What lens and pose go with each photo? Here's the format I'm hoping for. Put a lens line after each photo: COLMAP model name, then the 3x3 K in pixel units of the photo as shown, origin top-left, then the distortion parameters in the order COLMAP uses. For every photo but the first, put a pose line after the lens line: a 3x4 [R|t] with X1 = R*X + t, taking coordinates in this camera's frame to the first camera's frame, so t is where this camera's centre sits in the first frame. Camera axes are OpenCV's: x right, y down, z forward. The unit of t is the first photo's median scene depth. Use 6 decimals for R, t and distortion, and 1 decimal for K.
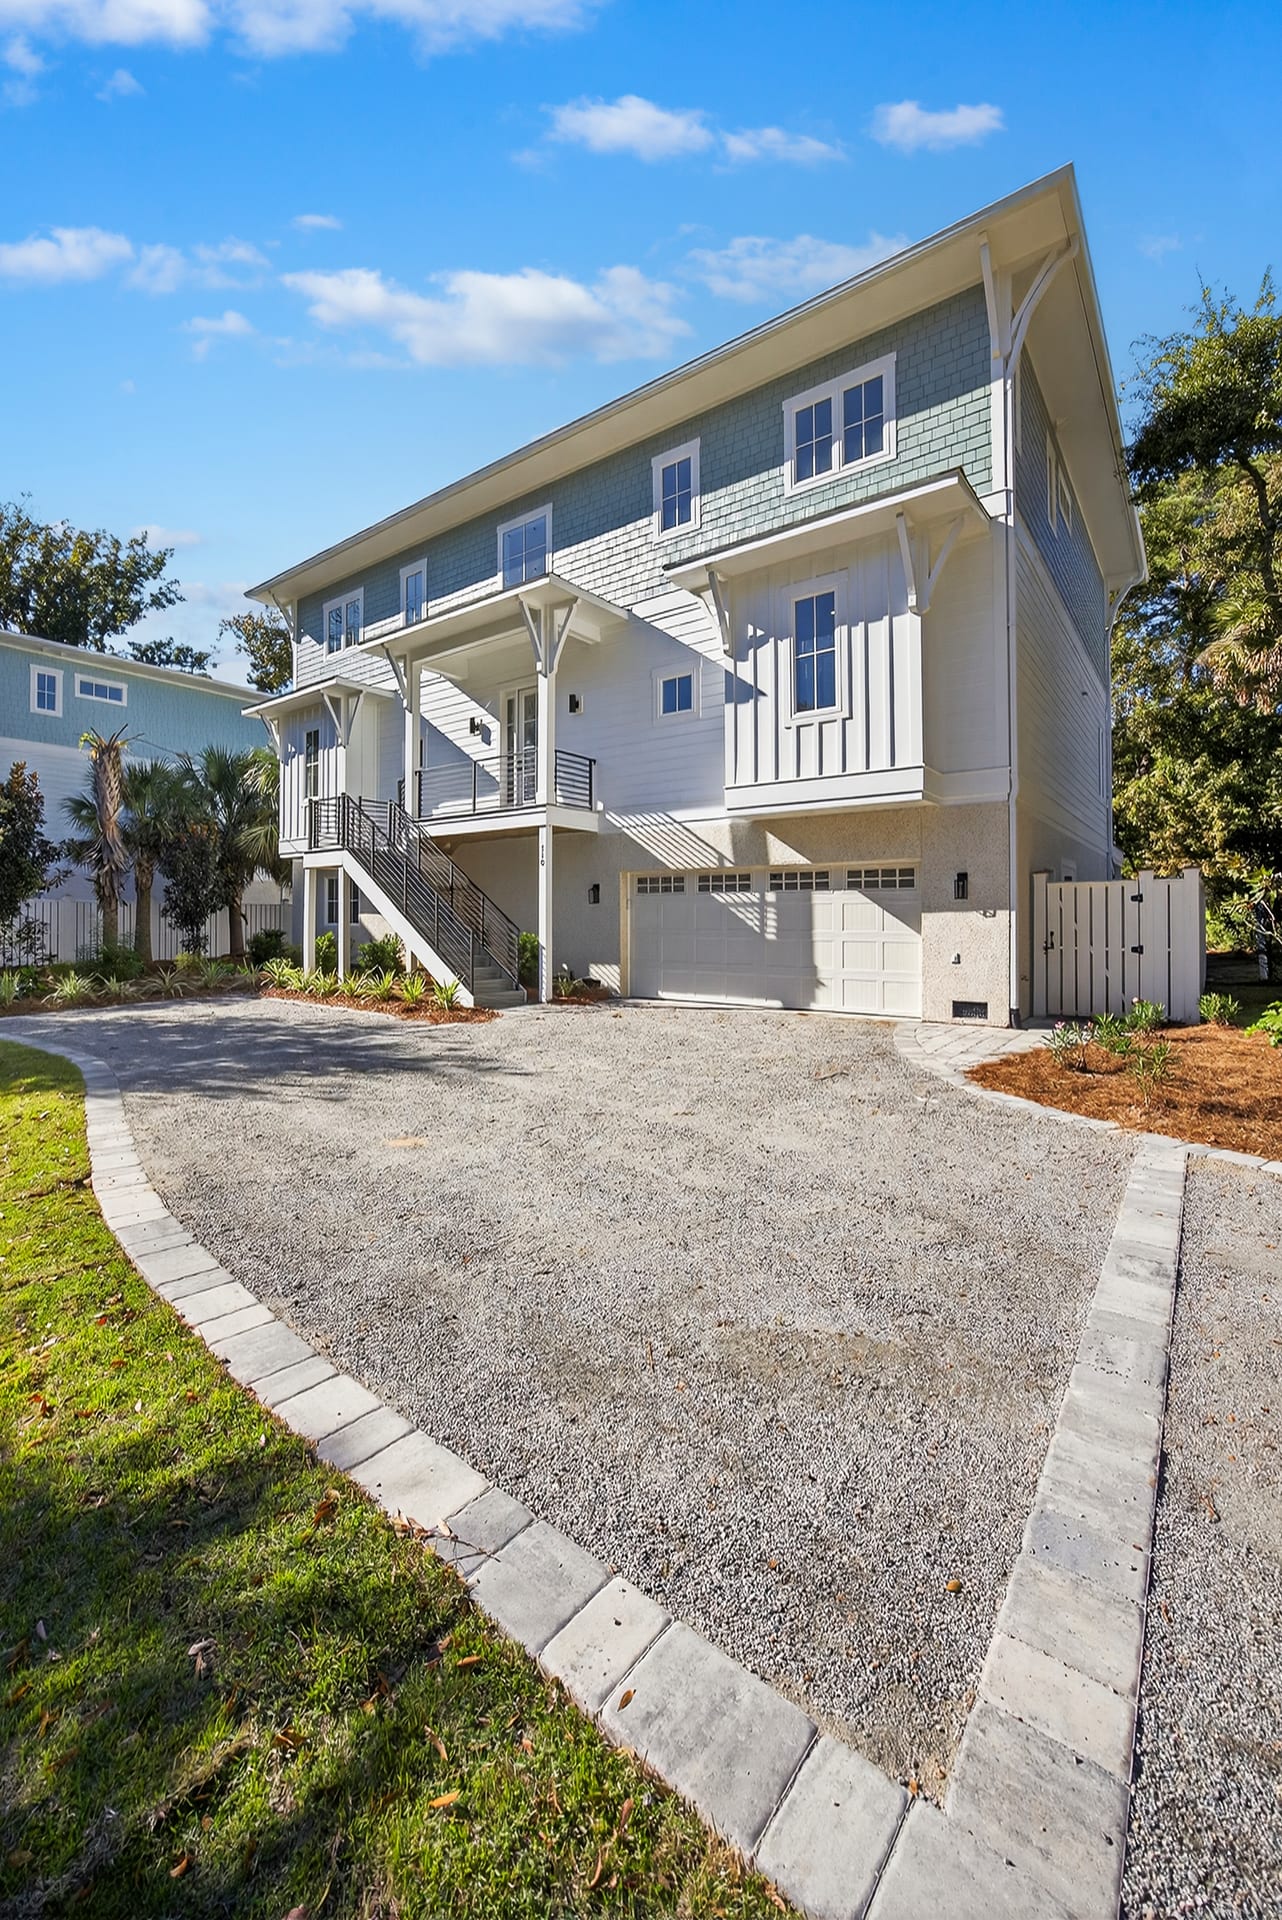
lens RADIAL K [[780.0, 0, 606.7], [0, 780.0, 912.2], [0, 0, 1]] dist [-0.017178, 0.004444]
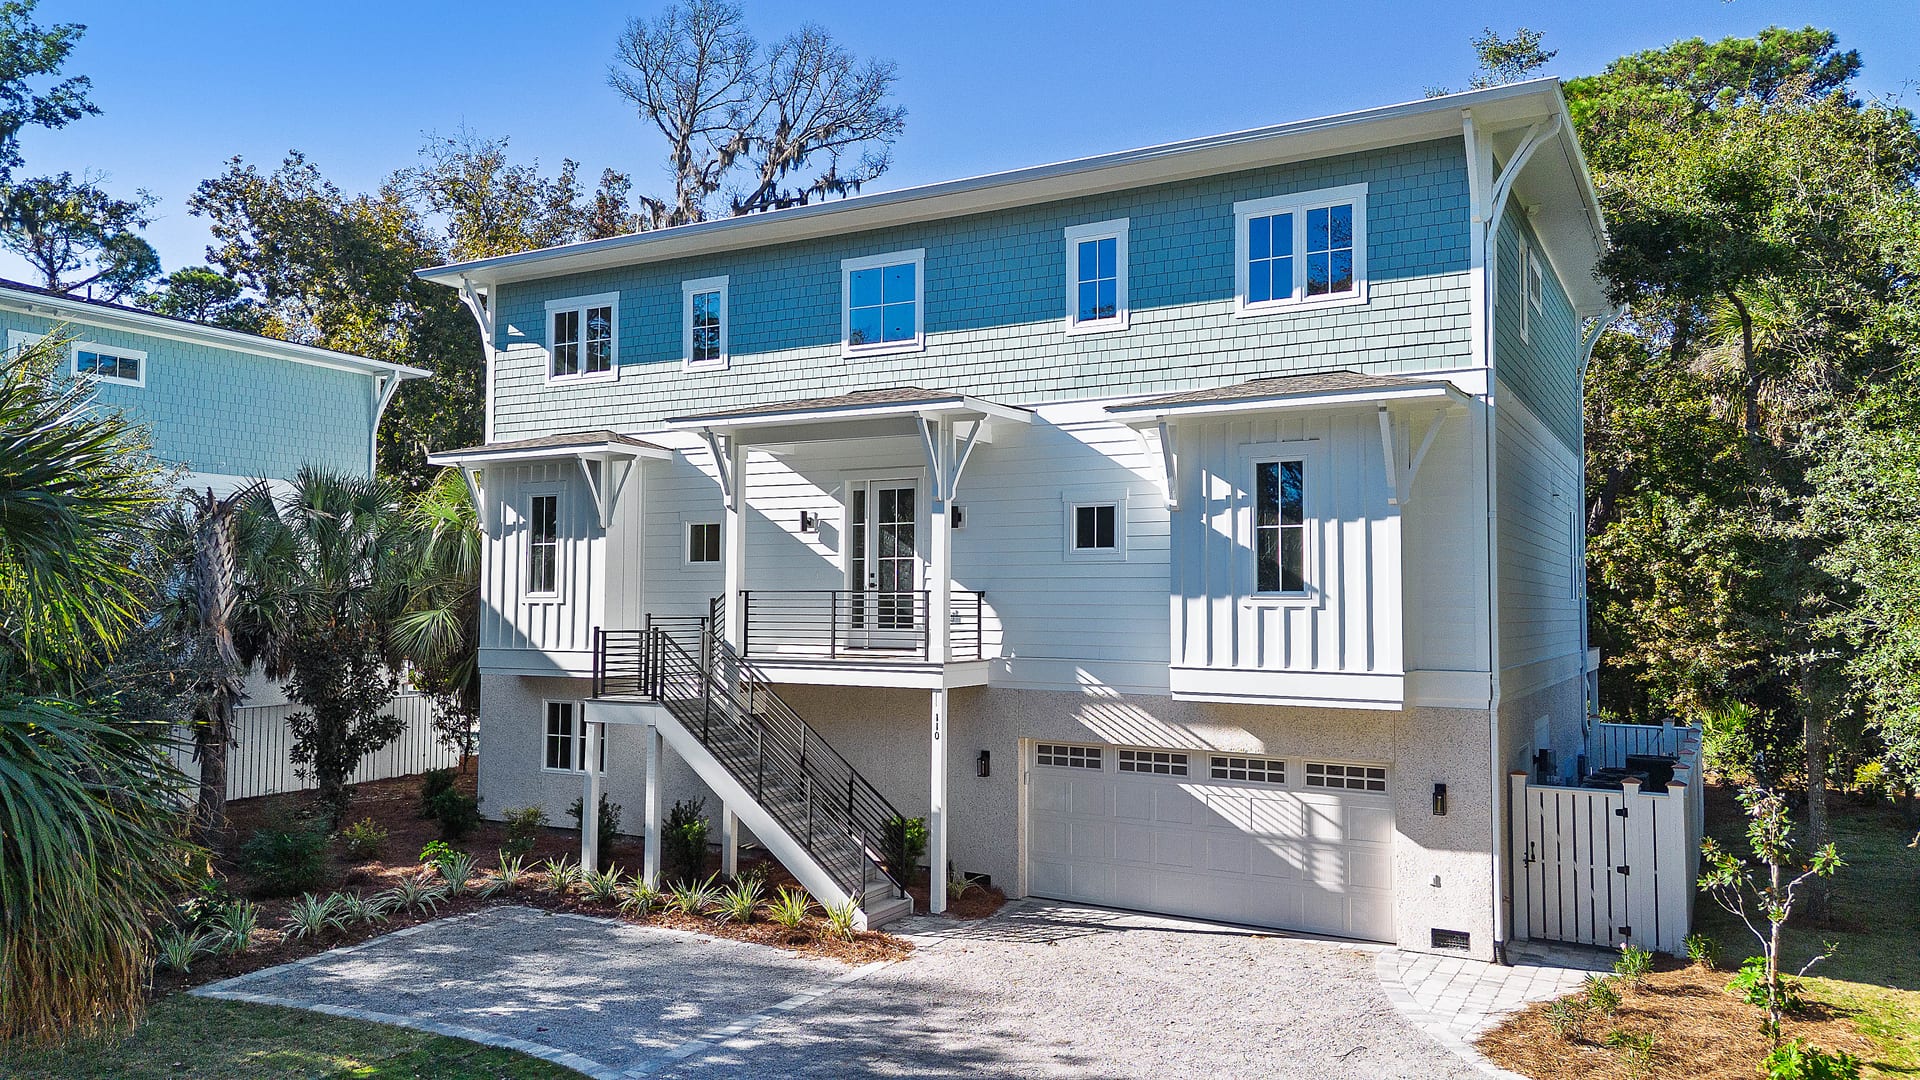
lens RADIAL K [[1389.3, 0, 956.8], [0, 1389.3, 547.3], [0, 0, 1]] dist [0.068633, -0.066657]
pose [[0.988844, 0.016055, 0.148087, -0.278905], [-0.011231, 0.999380, -0.033356, -0.213189], [-0.148530, 0.031321, 0.988412, -0.435484]]
